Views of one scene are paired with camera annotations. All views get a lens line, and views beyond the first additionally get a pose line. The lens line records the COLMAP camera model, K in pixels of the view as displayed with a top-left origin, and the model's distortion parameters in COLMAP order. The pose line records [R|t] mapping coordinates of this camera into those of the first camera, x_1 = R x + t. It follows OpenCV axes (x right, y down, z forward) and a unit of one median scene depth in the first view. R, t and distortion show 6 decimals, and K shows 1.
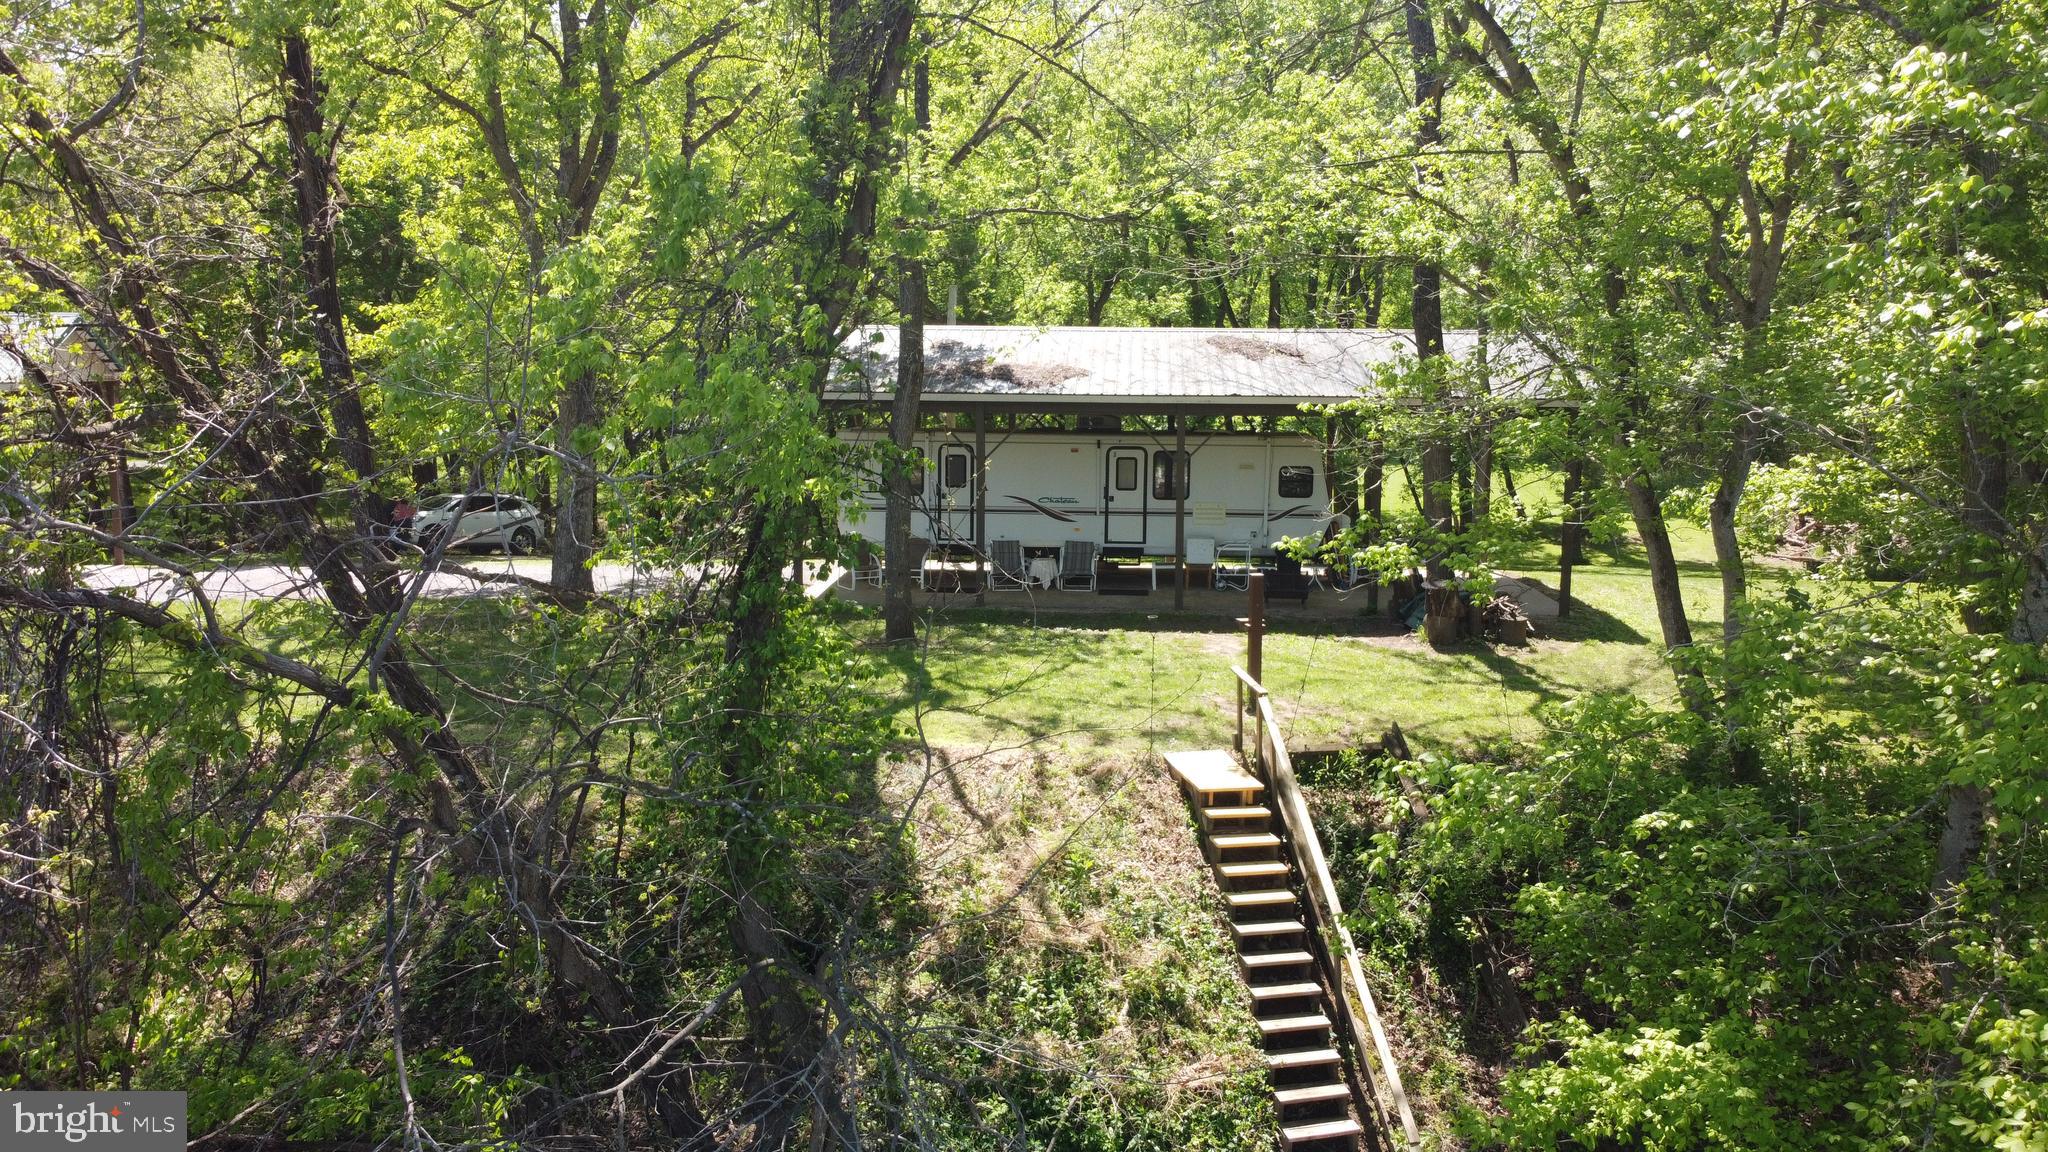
lens RADIAL K [[1518.2, 0, 1031.8], [0, 1518.2, 572.0], [0, 0, 1]] dist [-0.003337, -0.011312]
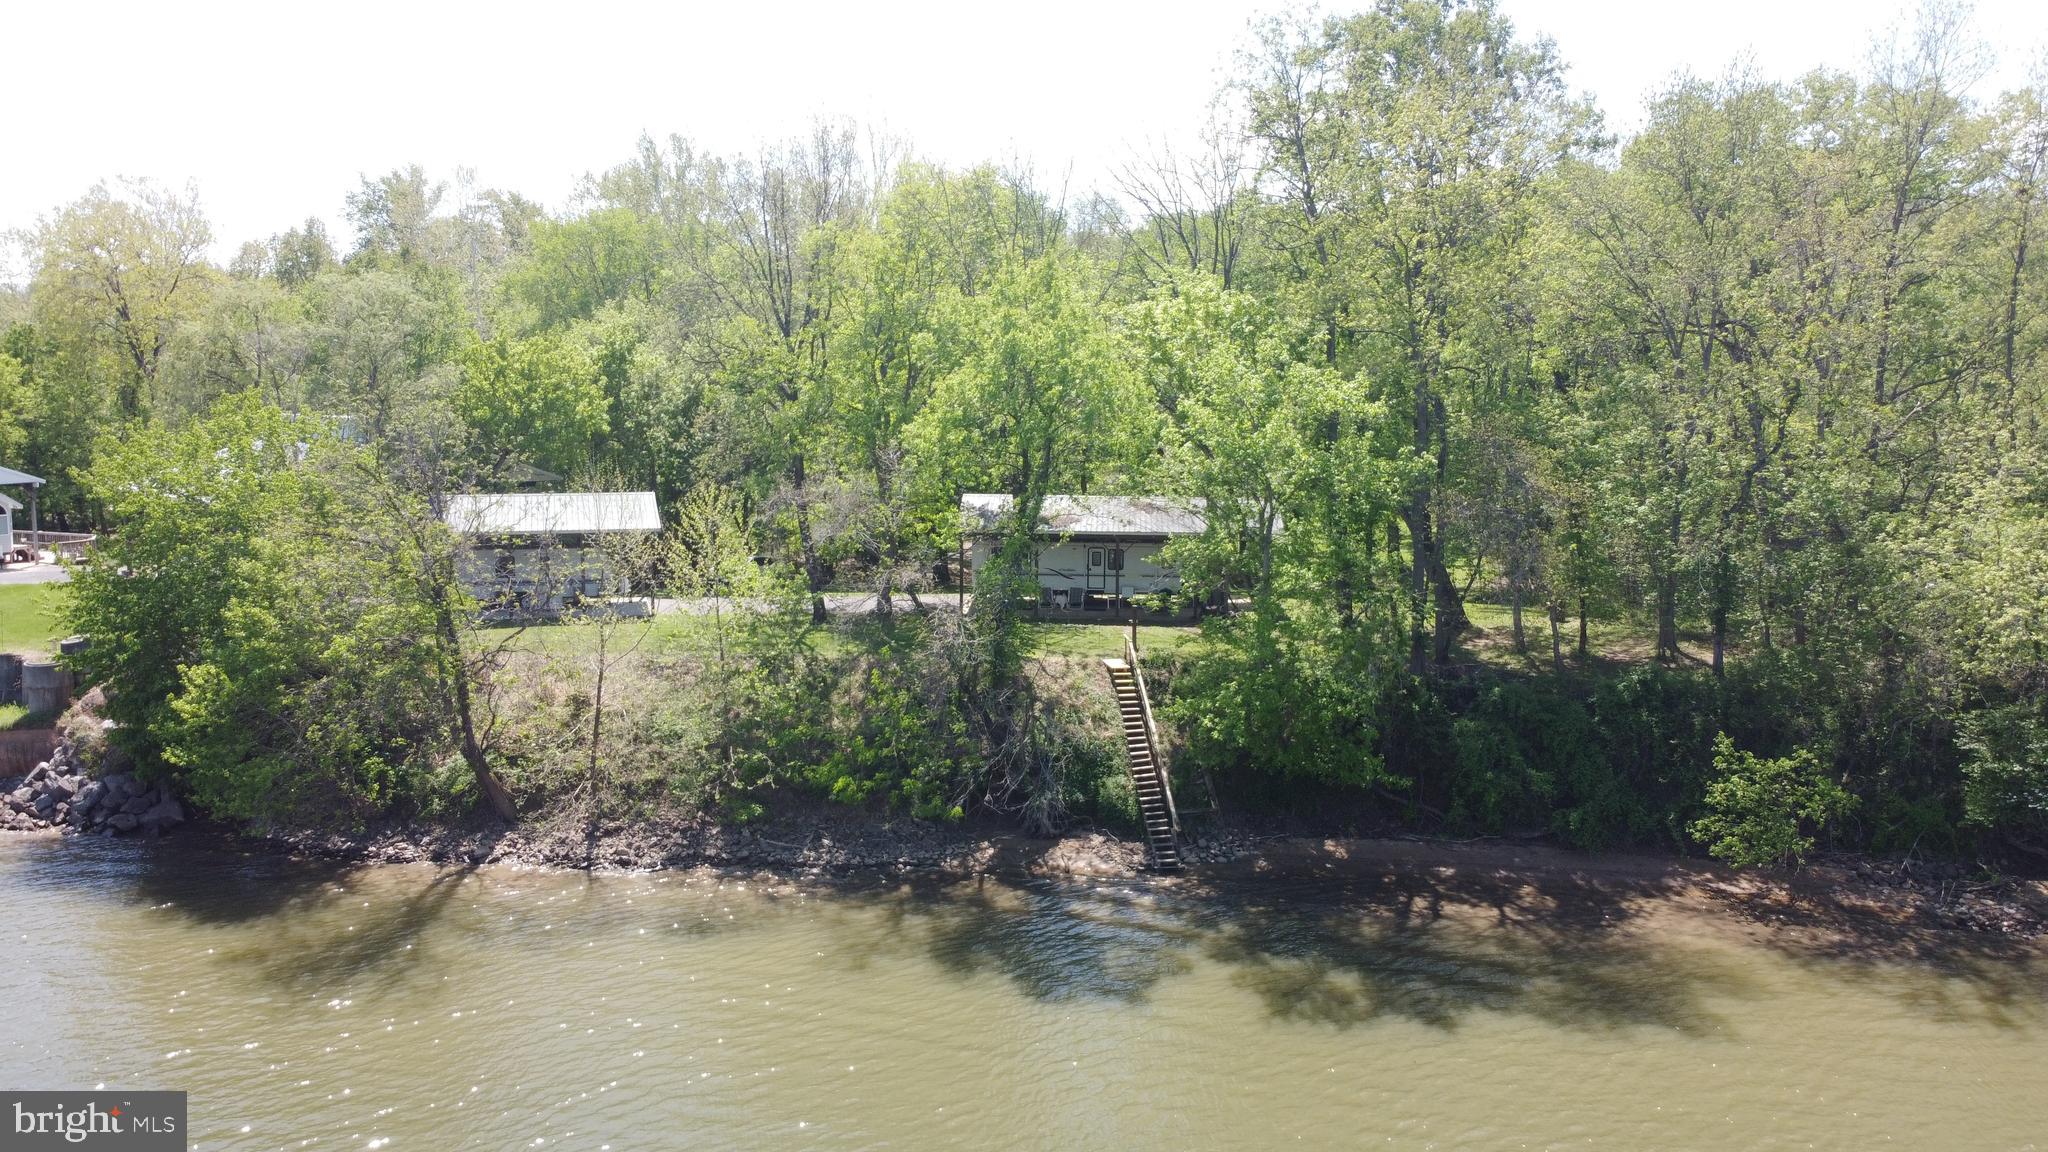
lens RADIAL K [[1518.2, 0, 1039.5], [0, 1518.2, 562.6], [0, 0, 1]] dist [-0.003337, -0.011312]
pose [[0.999901, 0.005565, 0.012927, -0.109215], [-0.005445, 0.999942, -0.009333, -0.071249], [-0.012978, 0.009261, 0.999873, -2.617625]]
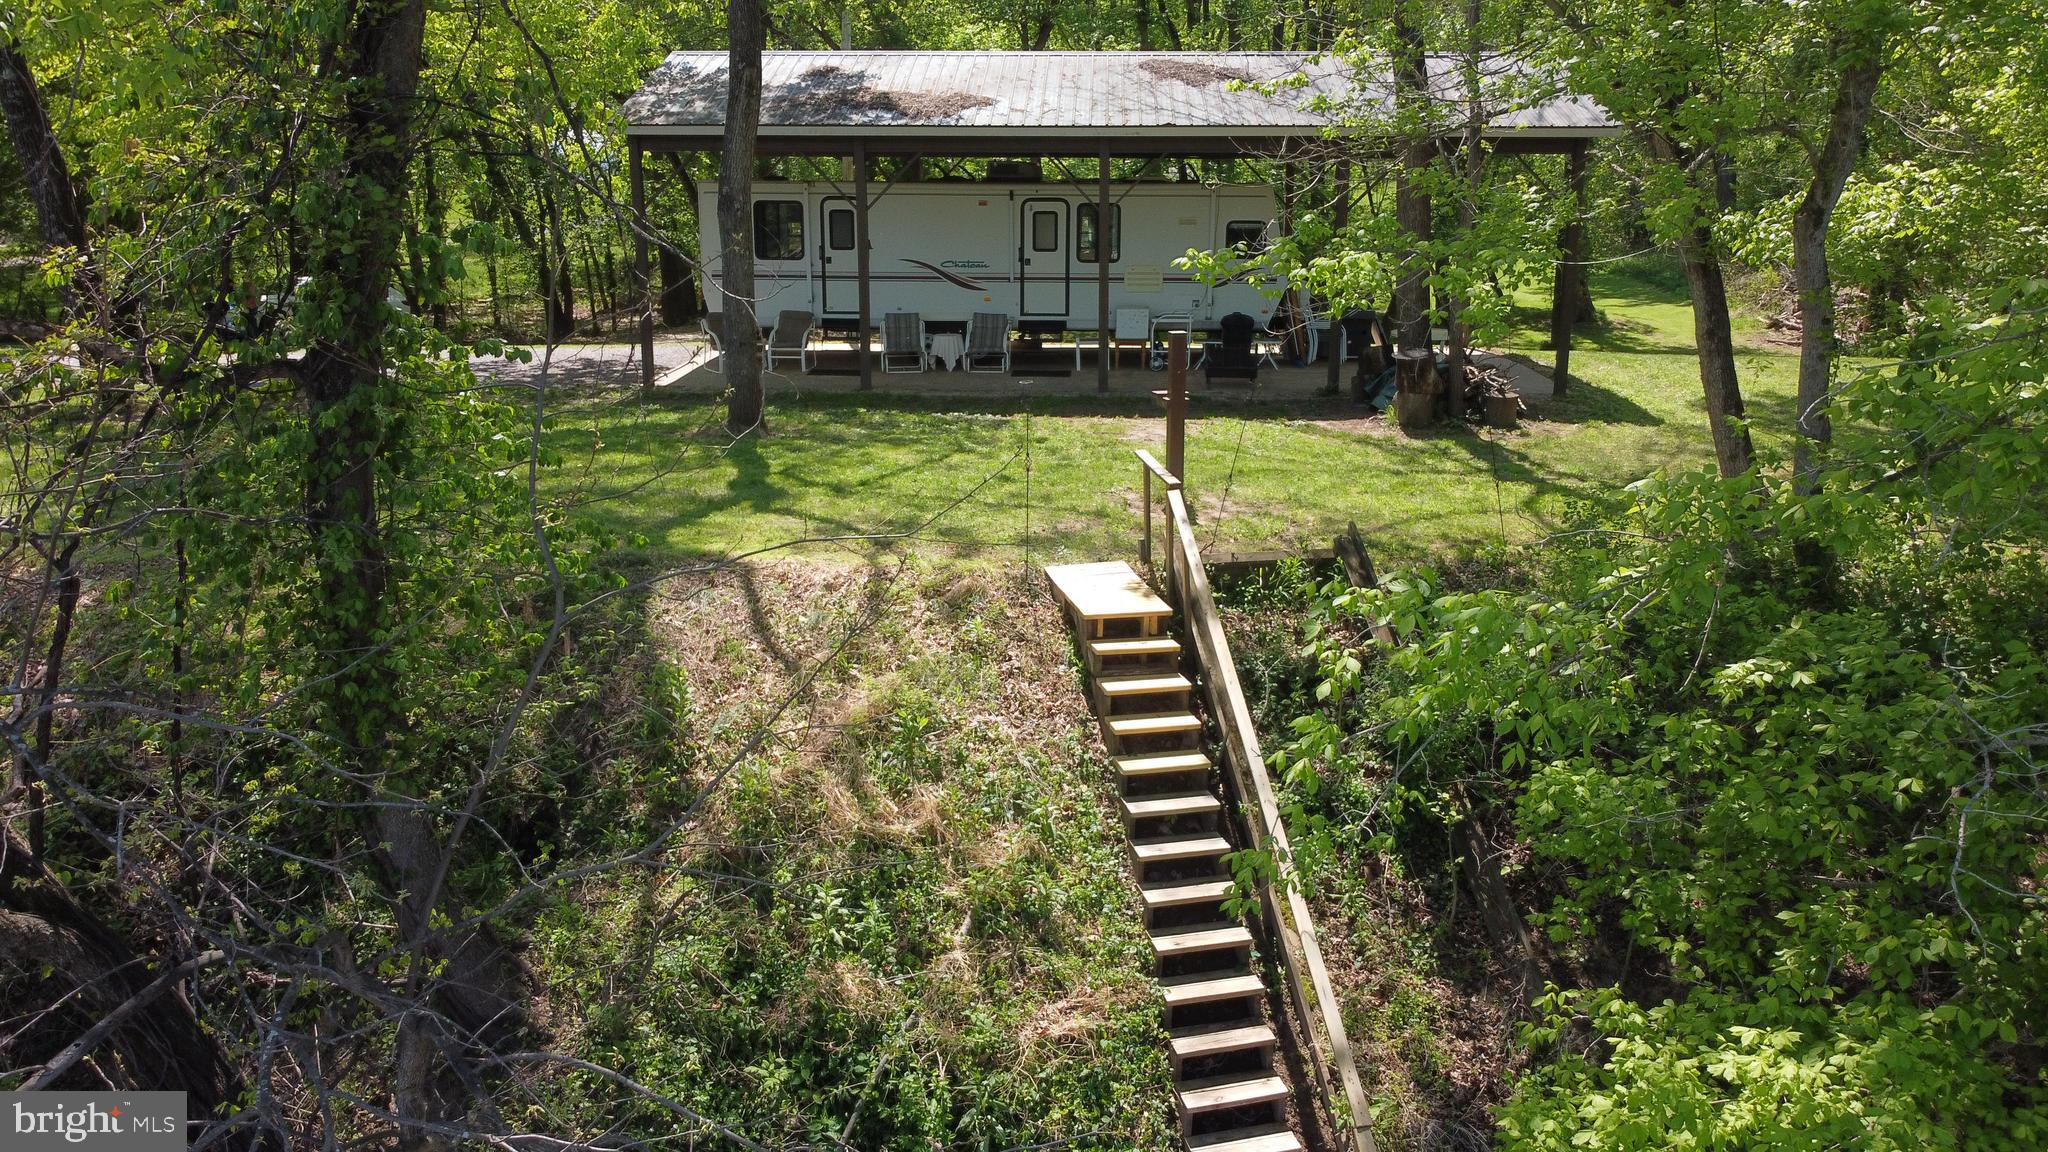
lens RADIAL K [[1518.2, 0, 1037.0], [0, 1518.2, 577.5], [0, 0, 1]] dist [-0.003337, -0.011312]
pose [[0.999694, -0.011927, 0.021669, 0.073305], [0.008975, 0.991271, 0.131535, 0.028541], [-0.023049, -0.131300, 0.991075, 0.280081]]
